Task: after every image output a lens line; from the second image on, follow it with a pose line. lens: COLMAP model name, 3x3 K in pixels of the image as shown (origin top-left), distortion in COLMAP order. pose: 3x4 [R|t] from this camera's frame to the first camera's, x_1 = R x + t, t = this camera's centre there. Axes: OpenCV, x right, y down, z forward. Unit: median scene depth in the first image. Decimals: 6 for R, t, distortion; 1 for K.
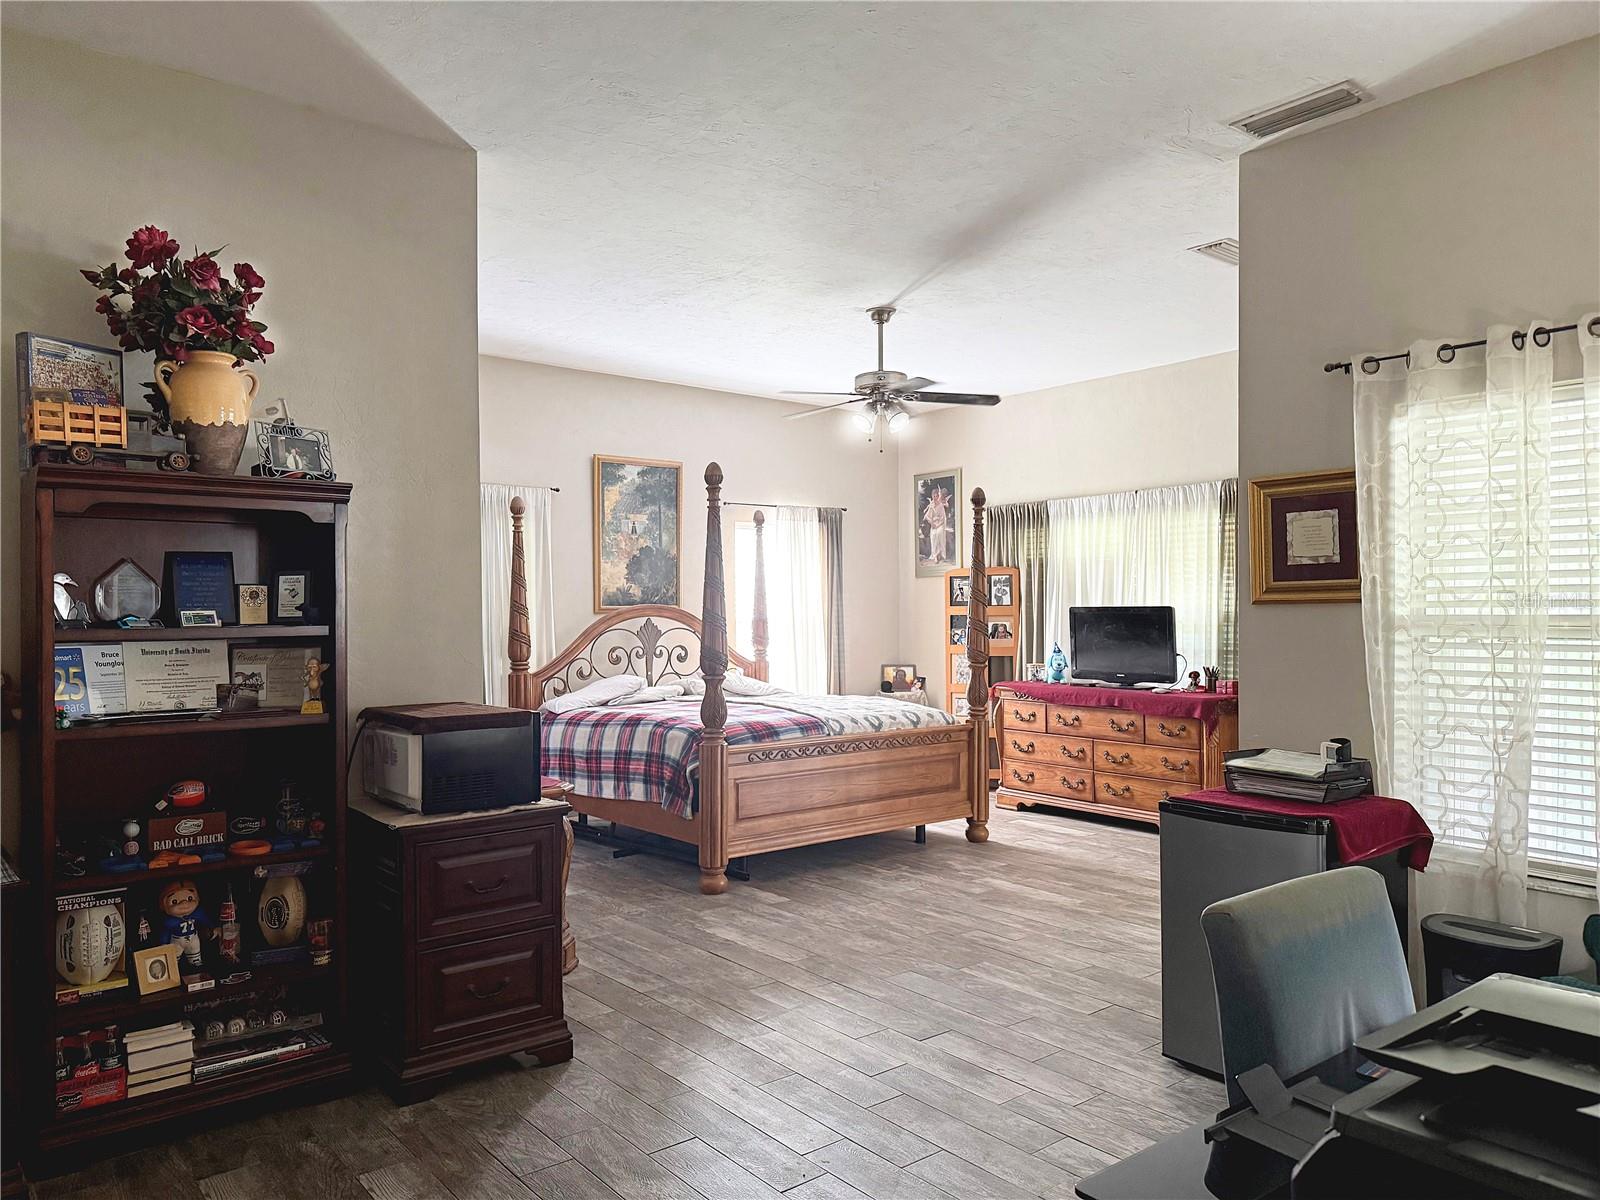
lens RADIAL K [[1118.8, 0, 798.0], [0, 1118.8, 601.3], [0, 0, 1]] dist [0.002463, -0.010797]
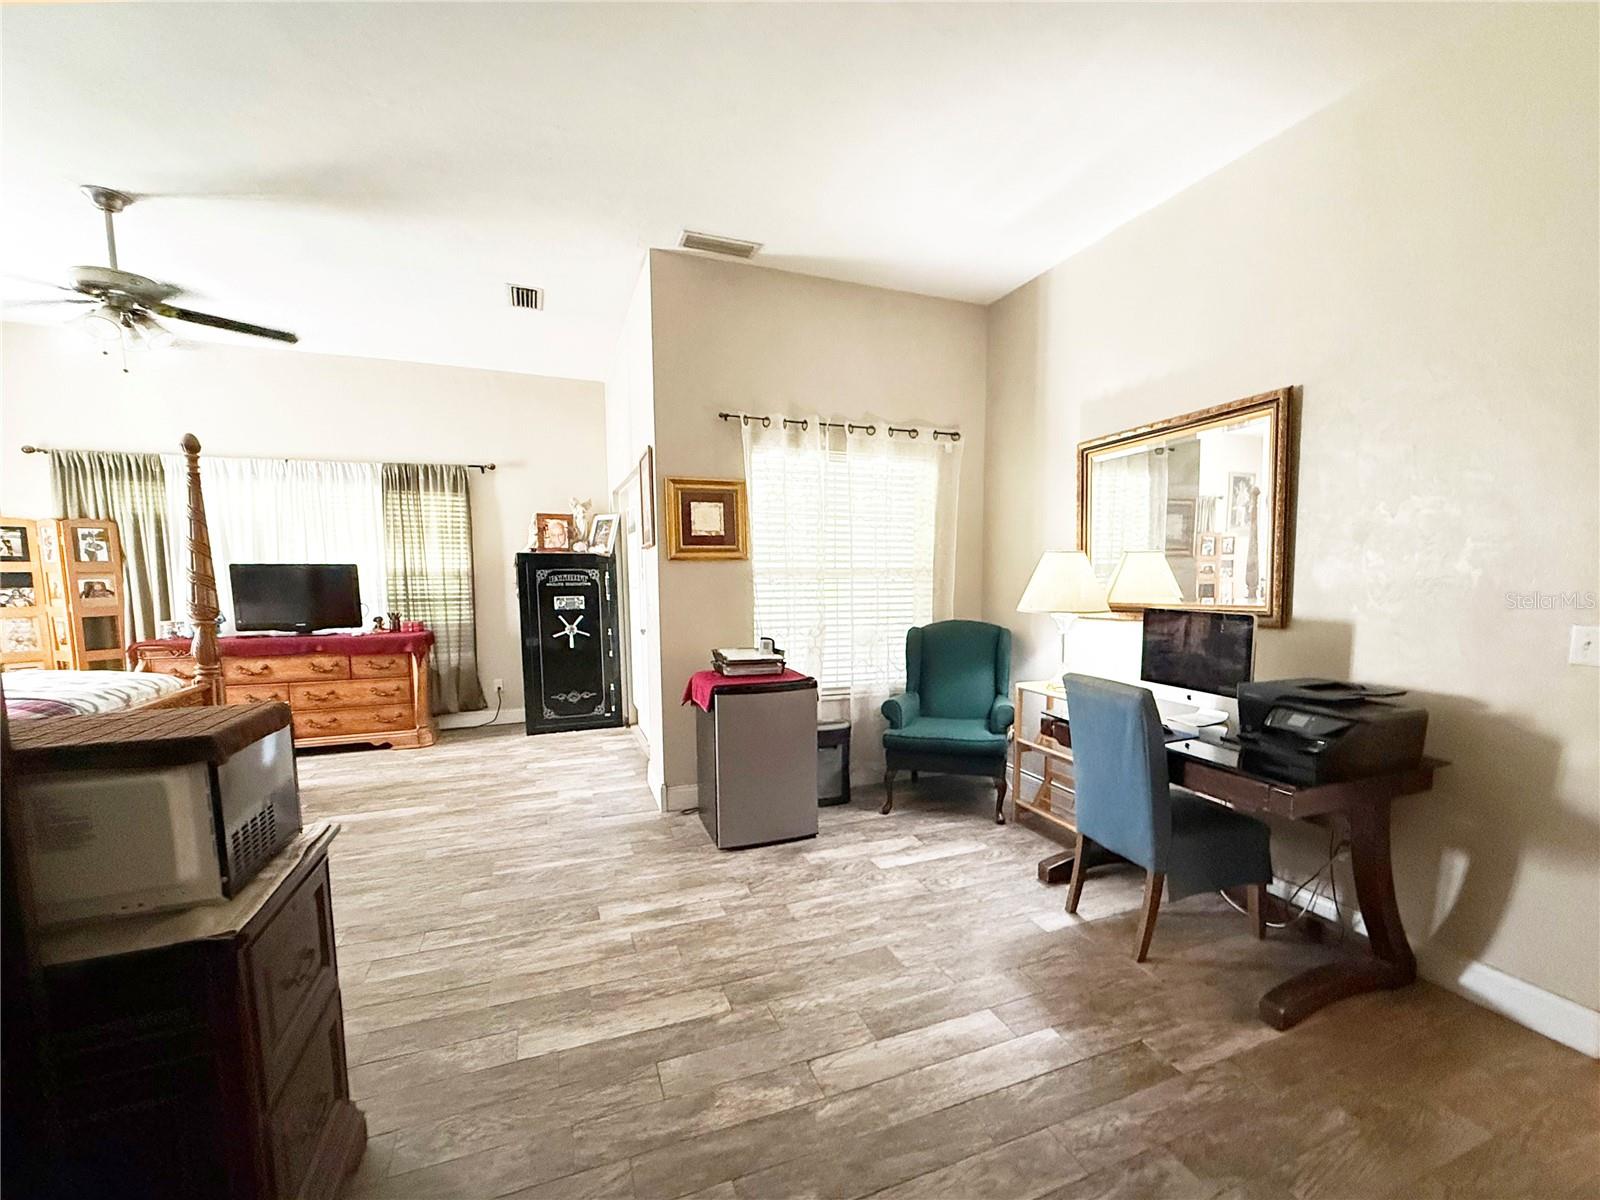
lens RADIAL K [[720.0, 0, 849.1], [0, 720.0, 641.8], [0, 0, 1]] dist [0.005330, 0.000601]
pose [[0.265443, -0.092621, 0.959667, -0.282616], [-0.005327, 0.995219, 0.097525, 0.009707], [-0.964112, -0.030999, 0.263680, 0.287401]]
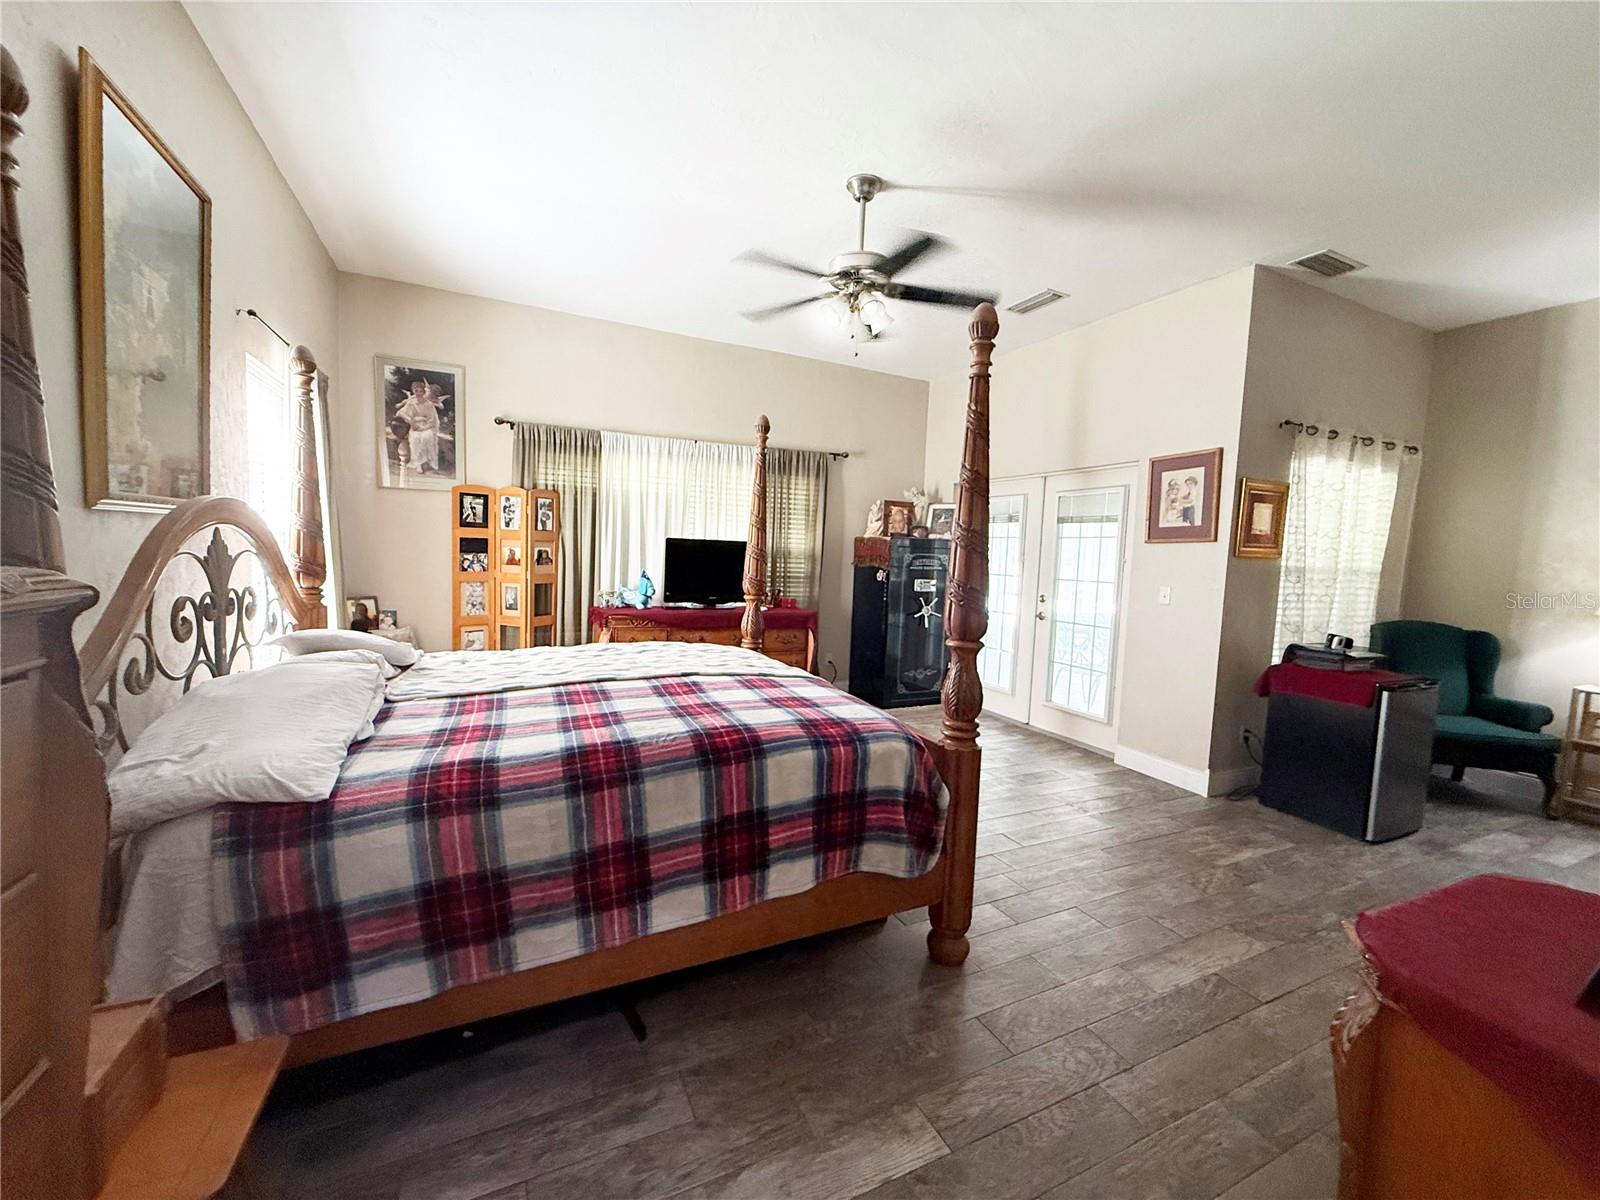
lens RADIAL K [[639.0, 0, 798.0], [0, 639.0, 601.1], [0, 0, 1]] dist [-0.000629, 0.000065]
pose [[0.232088, -0.061411, 0.970754, -0.368932], [-0.047061, 0.996127, 0.074267, 0.015925], [-0.971556, -0.062921, 0.228300, 0.810126]]
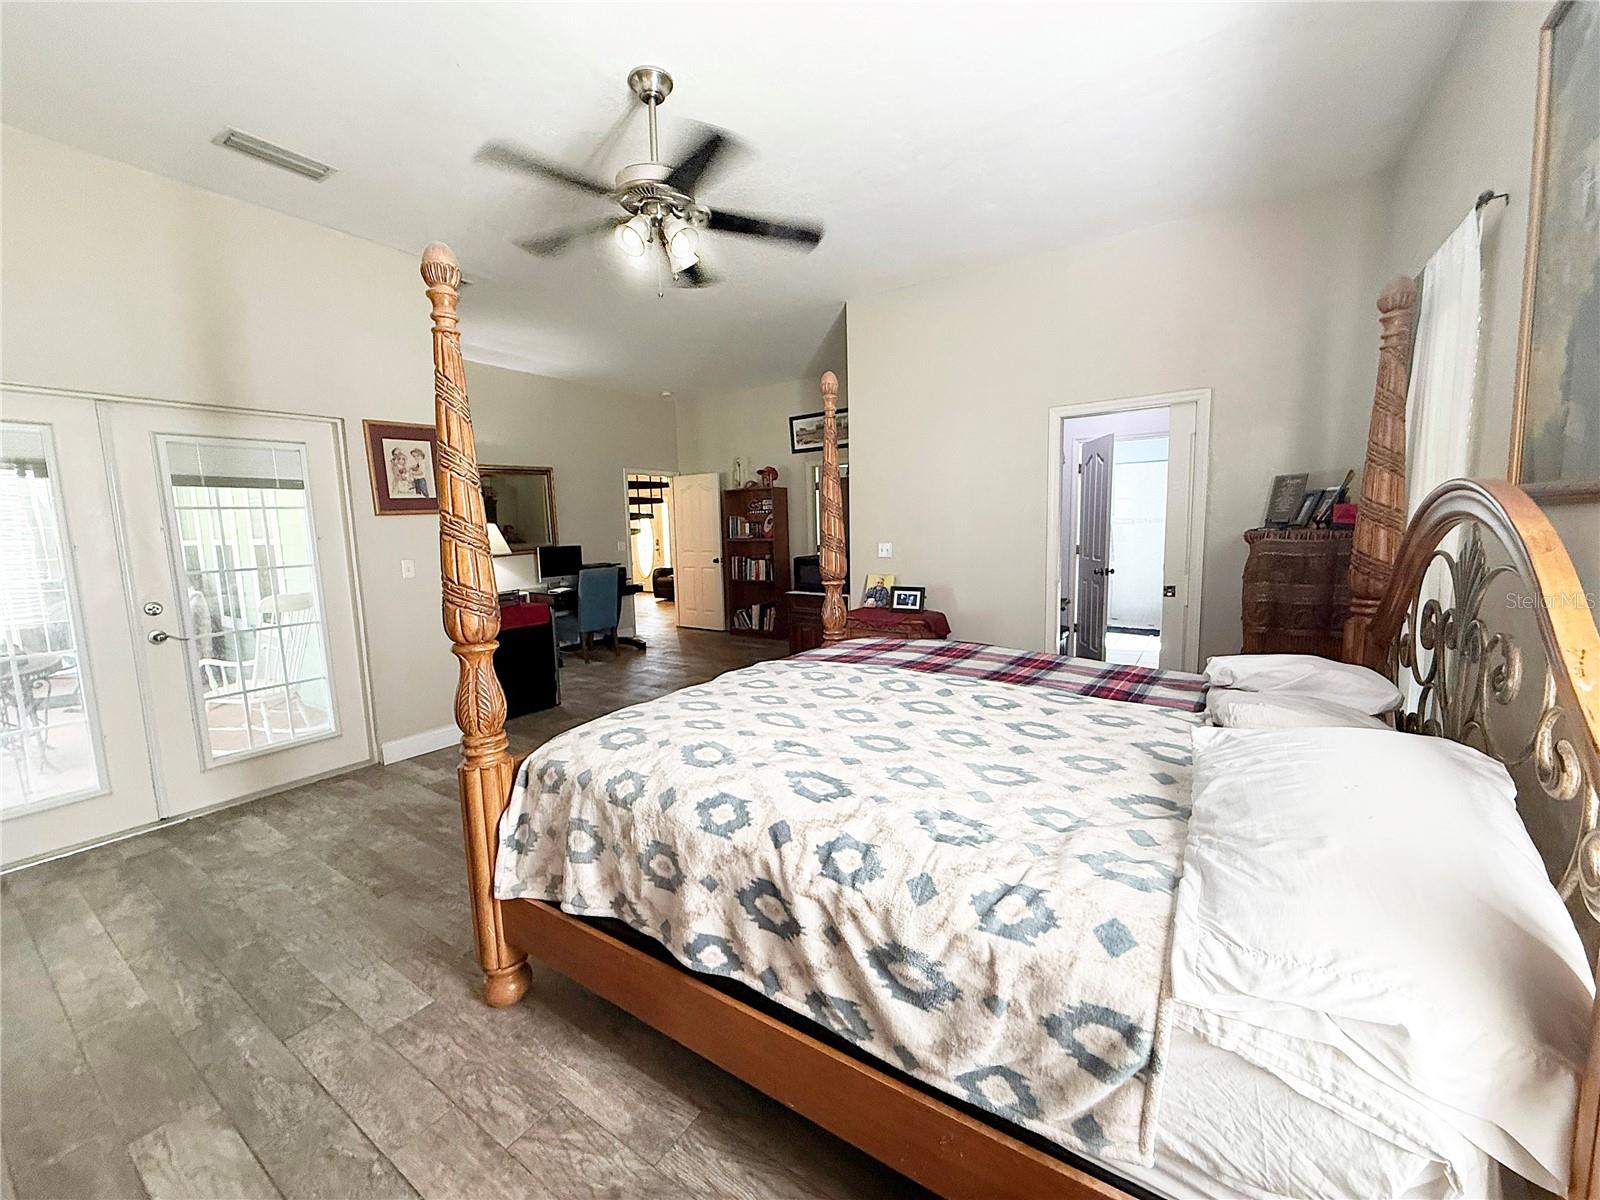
lens RADIAL K [[639.0, 0, 801.7], [0, 639.0, 598.2], [0, 0, 1]] dist [-0.000629, 0.000065]
pose [[-0.952174, 0.064612, -0.298648, 0.090166], [0.031748, 0.993017, 0.113615, 0.010796], [0.303904, 0.098700, -0.947576, 1.240692]]
